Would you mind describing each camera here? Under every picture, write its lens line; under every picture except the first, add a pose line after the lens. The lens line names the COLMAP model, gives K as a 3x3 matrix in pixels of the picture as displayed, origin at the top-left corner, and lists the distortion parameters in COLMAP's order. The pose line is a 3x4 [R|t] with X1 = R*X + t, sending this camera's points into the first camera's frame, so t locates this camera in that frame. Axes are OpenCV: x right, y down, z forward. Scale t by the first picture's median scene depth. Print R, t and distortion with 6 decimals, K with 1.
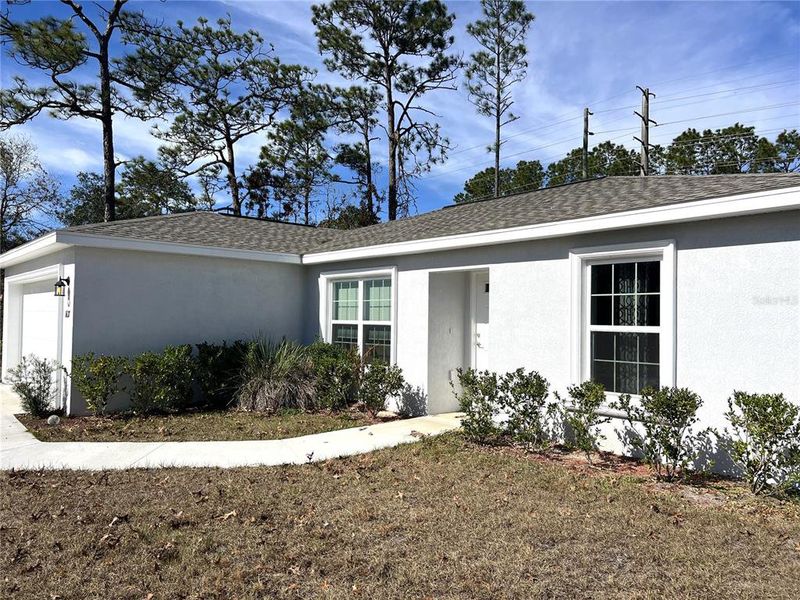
lens RADIAL K [[595.2, 0, 400.8], [0, 595.2, 303.1], [0, 0, 1]] dist [0.050746, -0.065175]
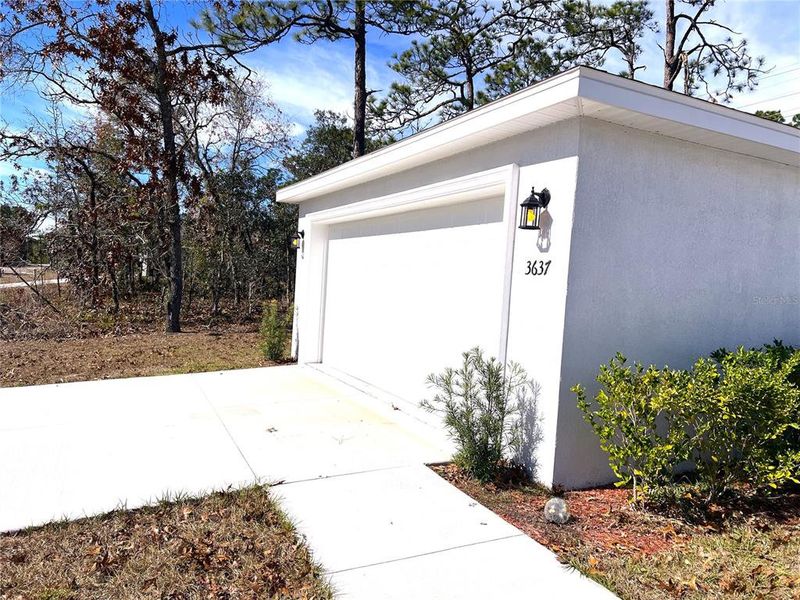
lens RADIAL K [[595.2, 0, 400.8], [0, 595.2, 303.1], [0, 0, 1]] dist [0.050746, -0.065175]
pose [[0.966458, 0.056244, -0.250589, -0.150735], [-0.042765, 0.997346, 0.058917, 0.006309], [0.253238, -0.046225, 0.966299, 0.142788]]
